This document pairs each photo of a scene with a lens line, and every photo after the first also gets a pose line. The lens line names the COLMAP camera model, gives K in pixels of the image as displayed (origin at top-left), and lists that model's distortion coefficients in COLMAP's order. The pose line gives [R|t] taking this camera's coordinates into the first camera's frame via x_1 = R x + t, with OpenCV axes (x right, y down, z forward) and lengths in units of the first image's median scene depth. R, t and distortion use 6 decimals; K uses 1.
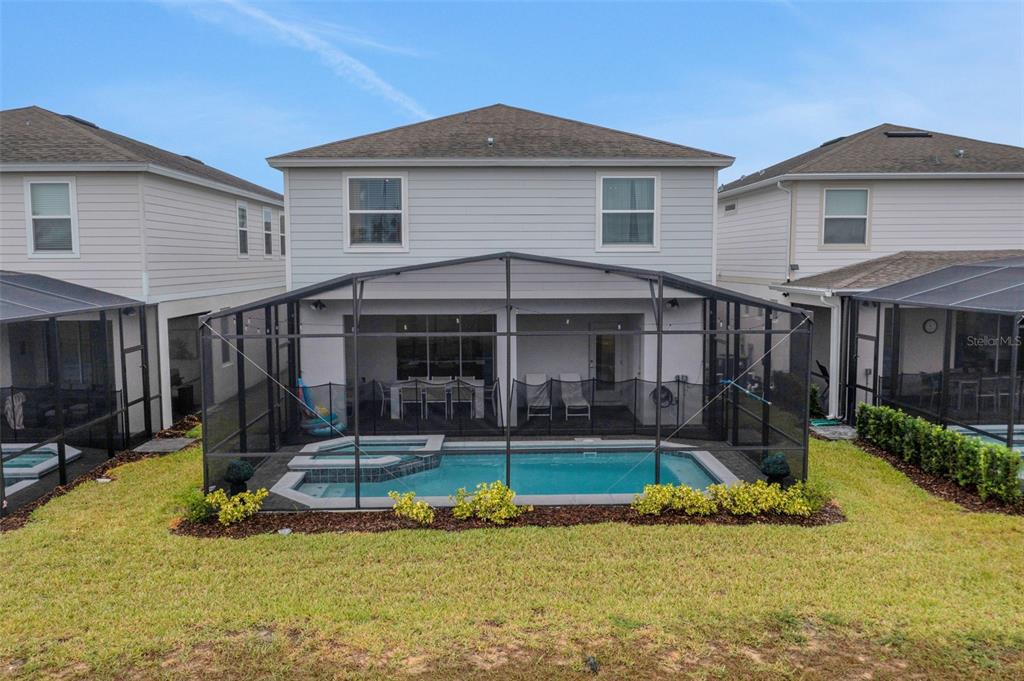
lens RADIAL K [[433.7, 0, 512.2], [0, 433.7, 345.7], [0, 0, 1]] dist [-0.001827, -0.000182]
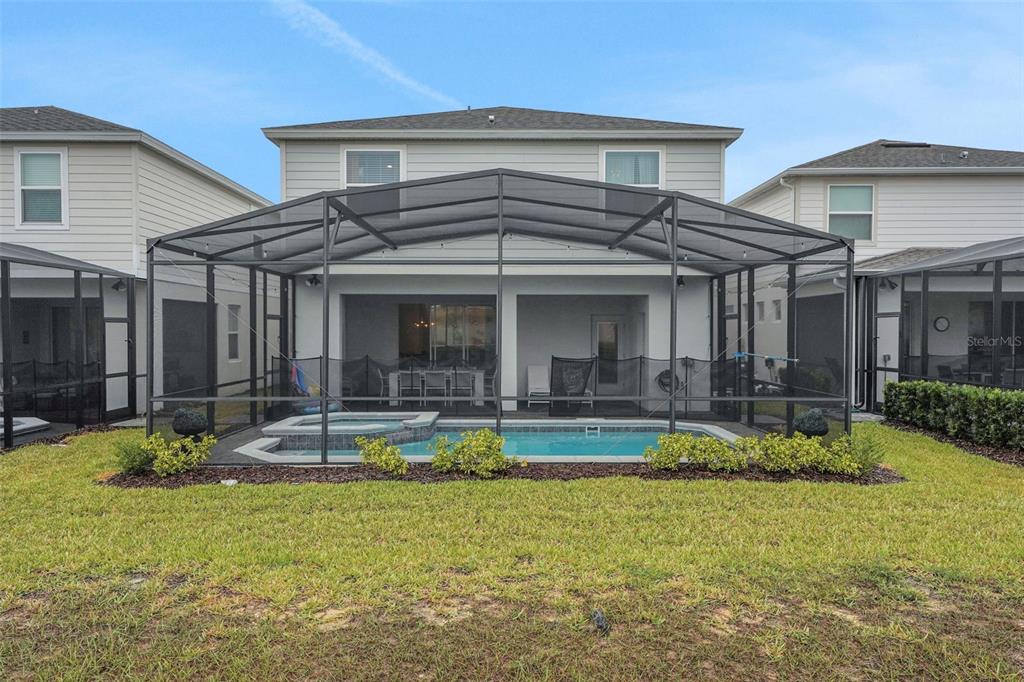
lens RADIAL K [[415.2, 0, 509.9], [0, 415.2, 340.0], [0, 0, 1]] dist [0.009494, -0.000008]
pose [[0.999826, 0.005096, -0.017920, 0.030007], [-0.005819, 0.999162, -0.040526, 0.174685], [0.017698, 0.040624, 0.999018, 0.181725]]
